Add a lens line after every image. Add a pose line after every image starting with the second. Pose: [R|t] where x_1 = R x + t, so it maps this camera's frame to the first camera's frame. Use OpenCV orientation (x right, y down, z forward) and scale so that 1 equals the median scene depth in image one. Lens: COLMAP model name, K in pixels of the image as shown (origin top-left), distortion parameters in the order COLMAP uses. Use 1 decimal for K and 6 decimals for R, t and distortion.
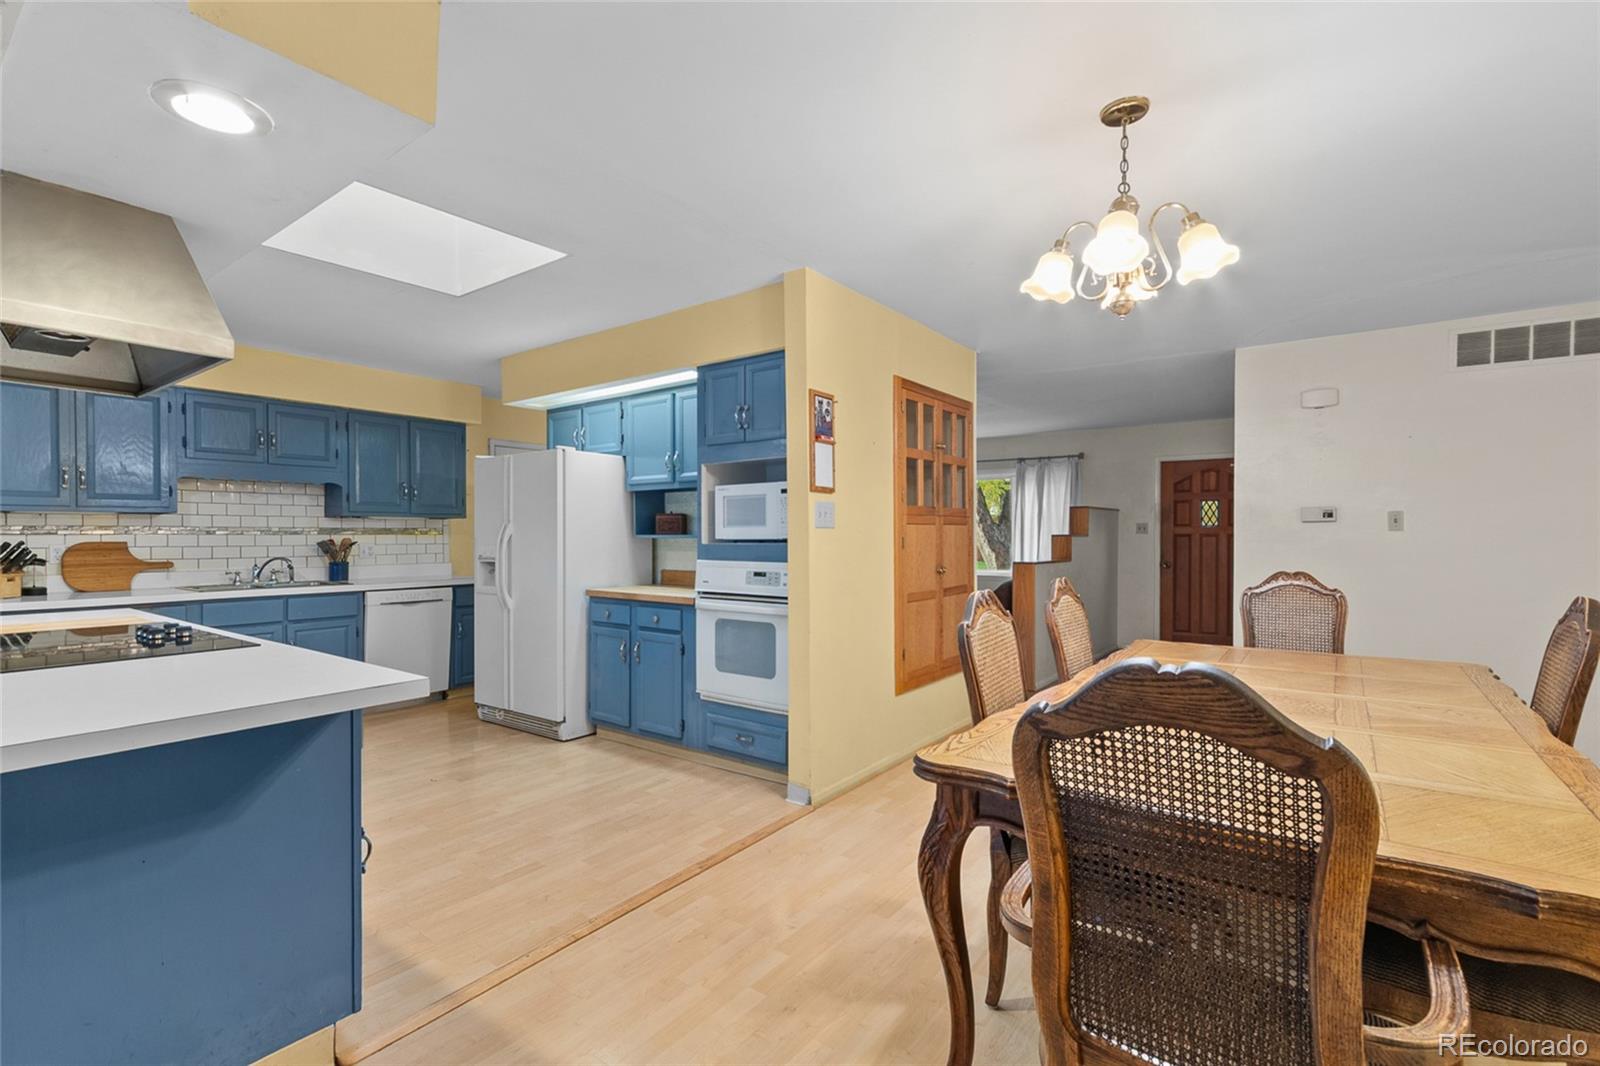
lens RADIAL K [[739.3, 0, 785.5], [0, 739.3, 531.7], [0, 0, 1]] dist [0.005735, 0.001355]
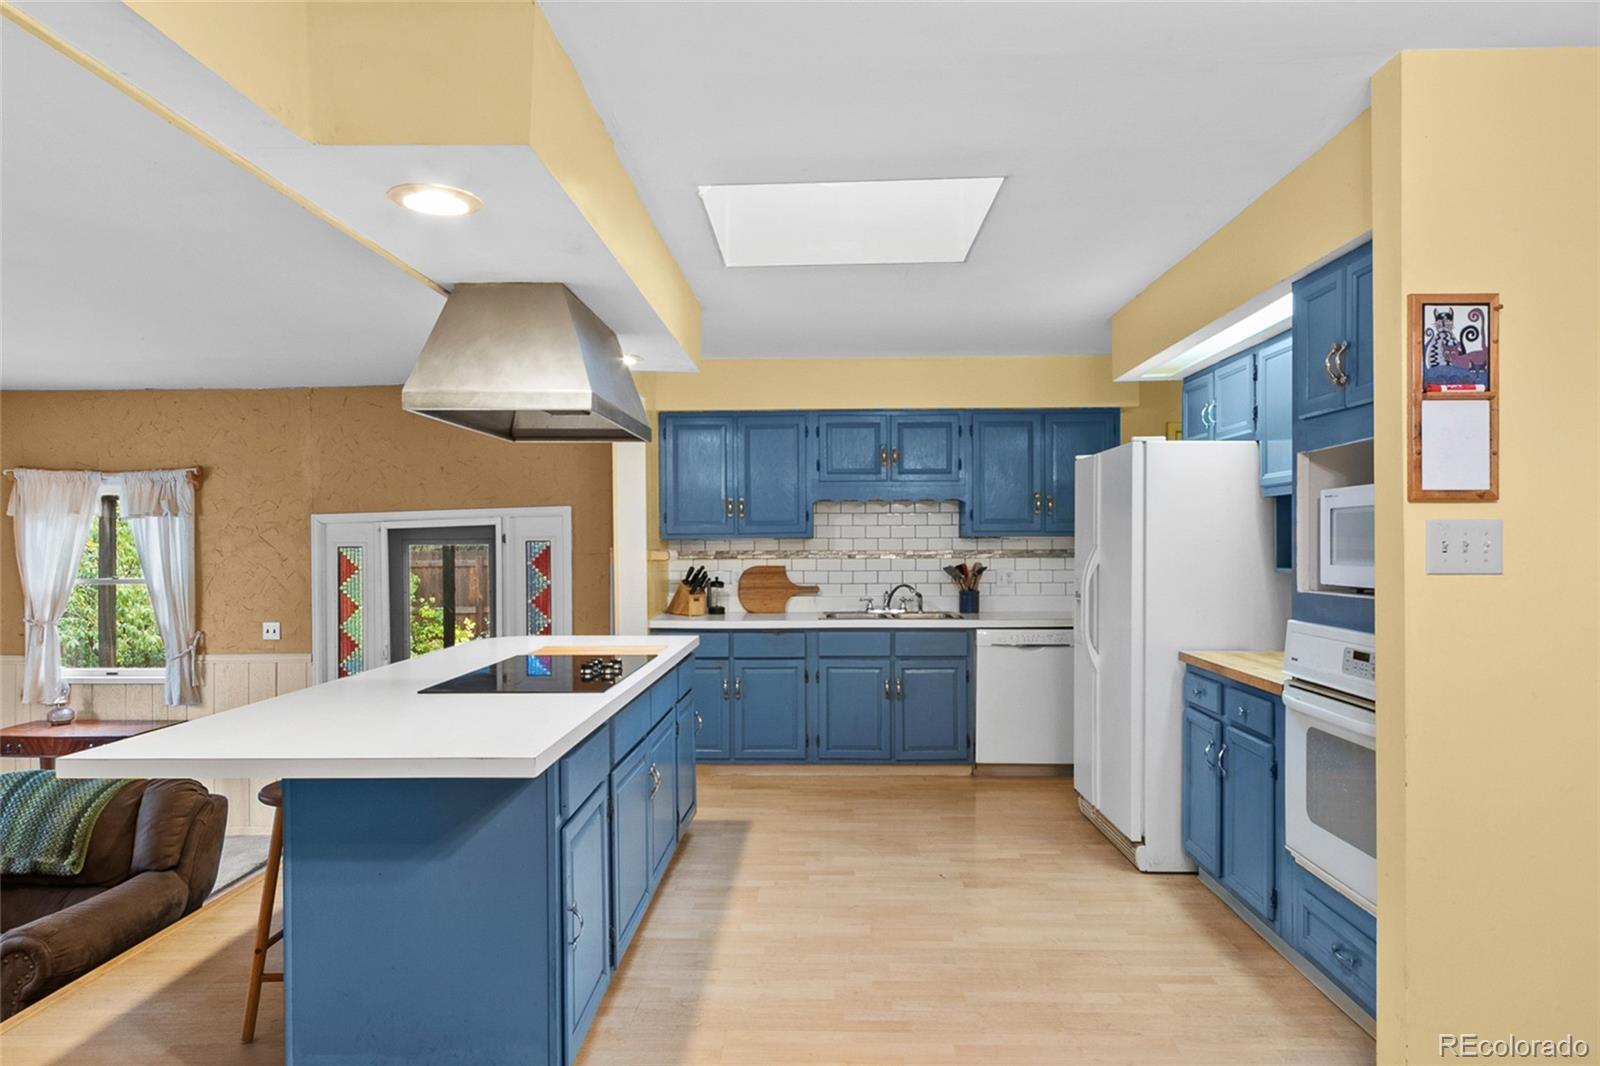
lens RADIAL K [[1006.2, 0, 802.9], [0, 1006.2, 547.0], [0, 0, 1]] dist [0.006376, -0.000410]
pose [[0.582592, 0.003141, -0.812758, 0.271444], [0.007586, 0.999928, 0.009302, -0.026158], [0.812729, -0.011585, 0.582526, 0.214197]]
